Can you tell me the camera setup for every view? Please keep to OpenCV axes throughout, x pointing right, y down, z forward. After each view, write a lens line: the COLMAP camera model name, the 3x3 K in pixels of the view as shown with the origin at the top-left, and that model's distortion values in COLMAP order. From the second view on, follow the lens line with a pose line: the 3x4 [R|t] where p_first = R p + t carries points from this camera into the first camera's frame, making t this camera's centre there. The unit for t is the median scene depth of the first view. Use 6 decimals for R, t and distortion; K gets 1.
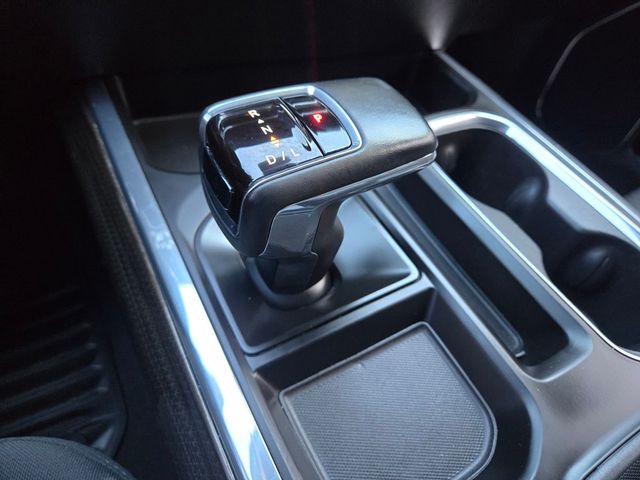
lens RADIAL K [[451.6, 0, 316.7], [0, 451.6, 239.0], [0, 0, 1]] dist [0.037346, -0.025061]
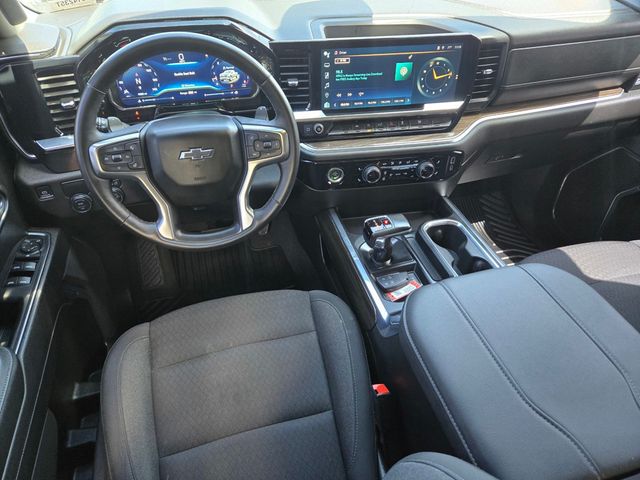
lens RADIAL K [[451.6, 0, 316.5], [0, 451.6, 239.8], [0, 0, 1]] dist [0.037346, -0.025061]
pose [[0.960927, 0.044013, -0.273280, 0.587336], [-0.093437, 0.980905, -0.170573, 0.800610], [0.260554, 0.189443, 0.946690, -3.661722]]
